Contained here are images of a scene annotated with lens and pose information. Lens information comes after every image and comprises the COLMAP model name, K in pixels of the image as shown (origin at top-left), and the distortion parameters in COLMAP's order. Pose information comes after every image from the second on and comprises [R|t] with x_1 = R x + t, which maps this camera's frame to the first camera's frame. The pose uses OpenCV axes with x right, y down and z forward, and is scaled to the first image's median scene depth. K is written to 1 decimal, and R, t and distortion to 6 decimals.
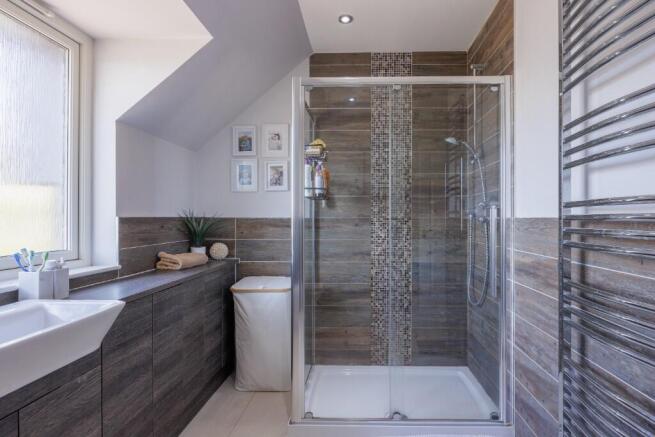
lens RADIAL K [[332.7, 0, 348.6], [0, 332.7, 217.6], [0, 0, 1]] dist [-0.006192, -0.001879]
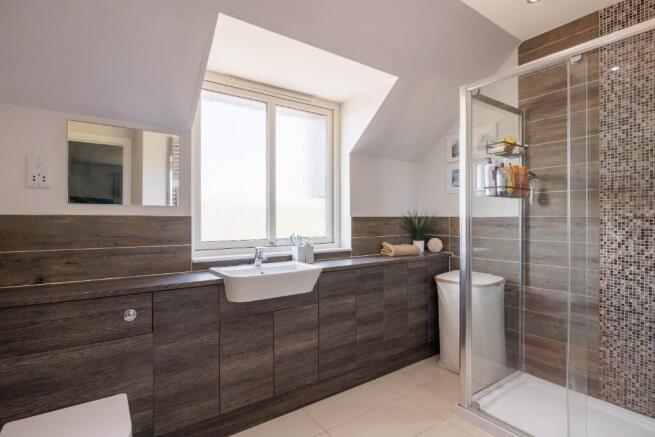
lens RADIAL K [[332.7, 0, 348.6], [0, 332.7, 217.6], [0, 0, 1]] dist [-0.006192, -0.001879]
pose [[0.624011, -0.001314, -0.781414, 0.368336], [0.005227, 0.999983, 0.002493, -0.001126], [0.781398, -0.005640, 0.624008, 0.030436]]
